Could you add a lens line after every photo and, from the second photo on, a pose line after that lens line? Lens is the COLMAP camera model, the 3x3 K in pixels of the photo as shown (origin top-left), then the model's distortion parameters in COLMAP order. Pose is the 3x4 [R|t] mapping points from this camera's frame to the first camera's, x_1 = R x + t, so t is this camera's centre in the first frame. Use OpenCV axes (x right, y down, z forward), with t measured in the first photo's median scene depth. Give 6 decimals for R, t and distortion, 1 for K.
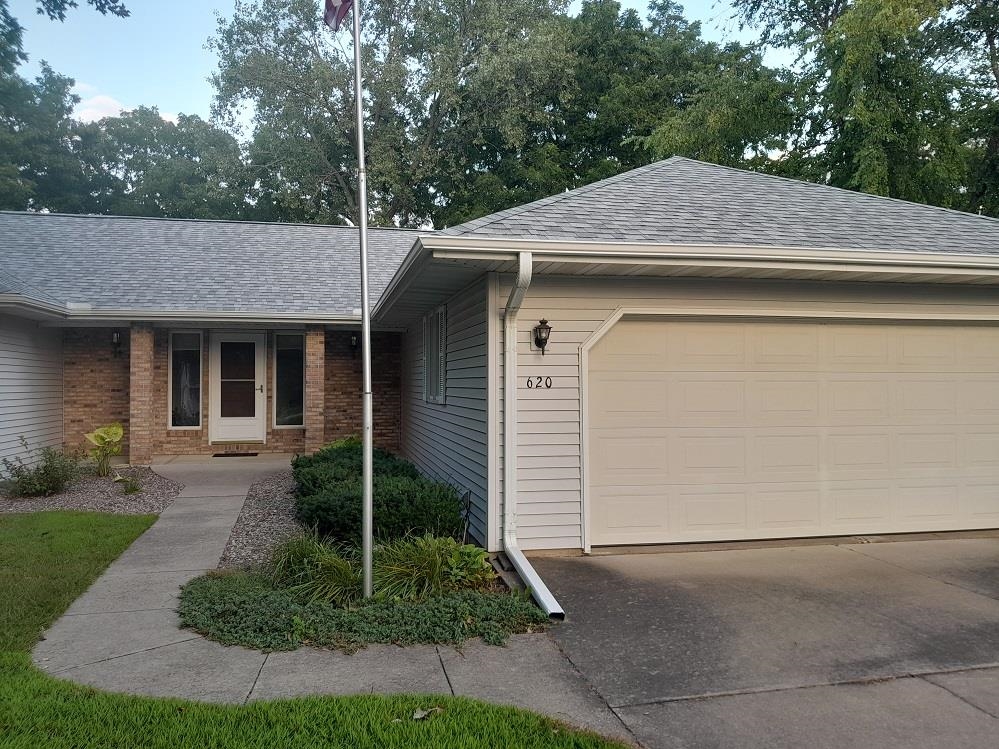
lens RADIAL K [[786.9, 0, 499.5], [0, 786.9, 374.5], [0, 0, 1]] dist [0.010670, 0.001697]
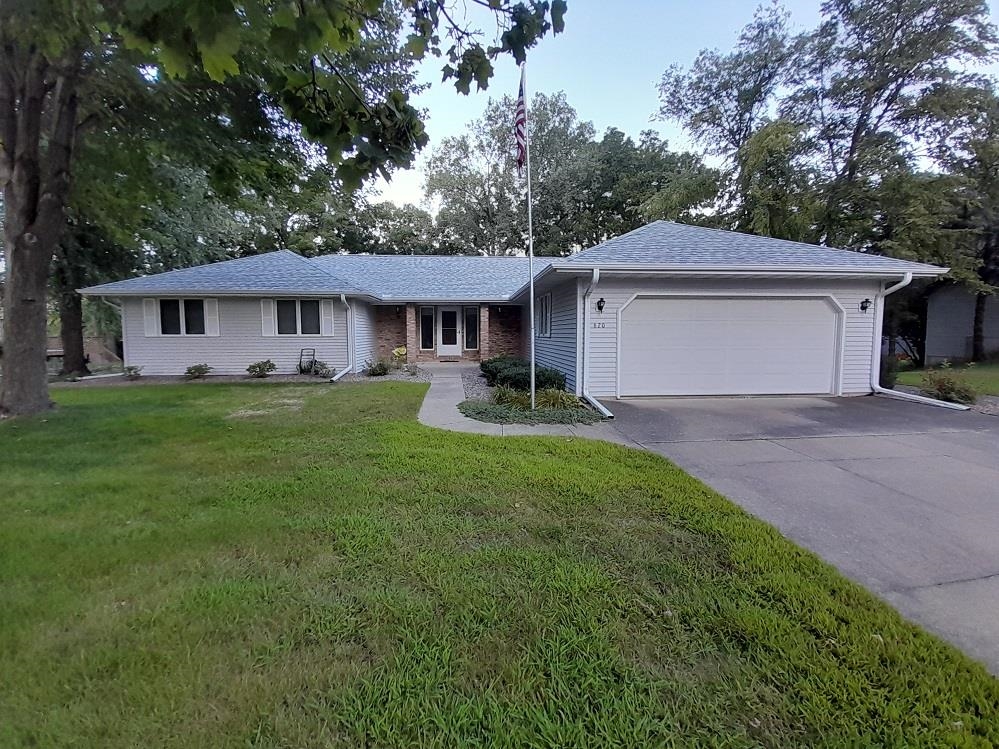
lens RADIAL K [[391.9, 0, 495.4], [0, 391.9, 365.1], [0, 0, 1]] dist [0.000042, -0.007302]
pose [[0.989408, 0.011412, -0.144714, -0.038740], [0.001727, 0.995909, 0.090340, 0.010086], [0.145153, -0.089633, 0.985341, -0.090945]]
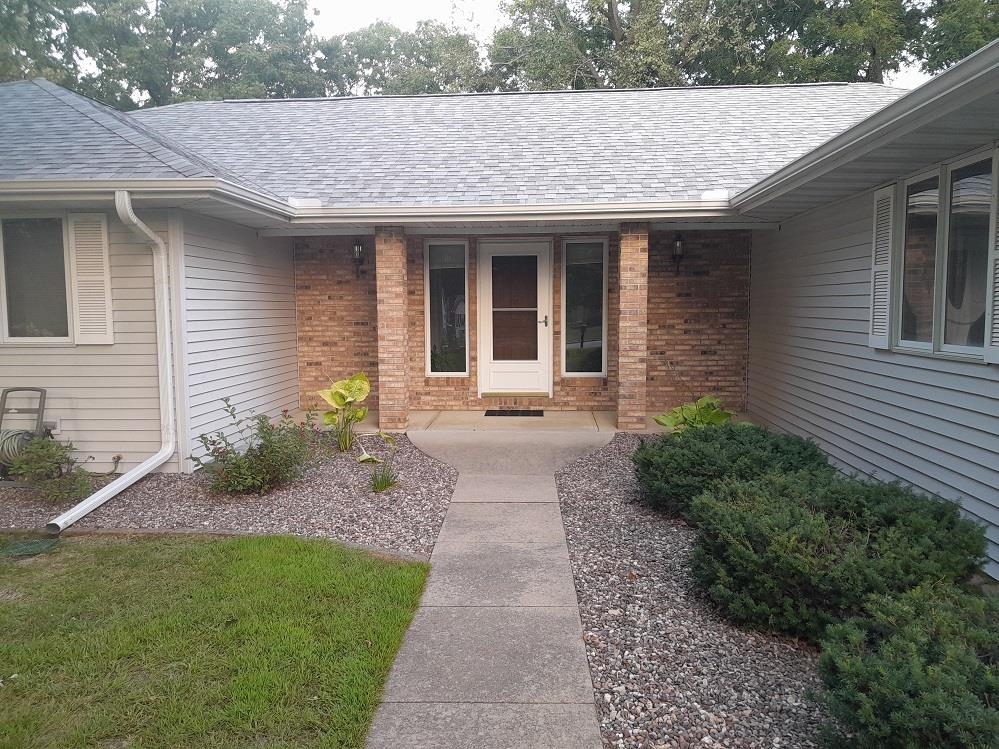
lens RADIAL K [[771.3, 0, 499.5], [0, 771.3, 374.5], [0, 0, 1]] dist [0.234238, -0.633677]
pose [[0.960361, 0.017856, -0.278186, -0.148526], [0.009905, 0.995131, 0.098066, -0.002710], [0.278583, -0.096934, 0.955508, 0.317544]]
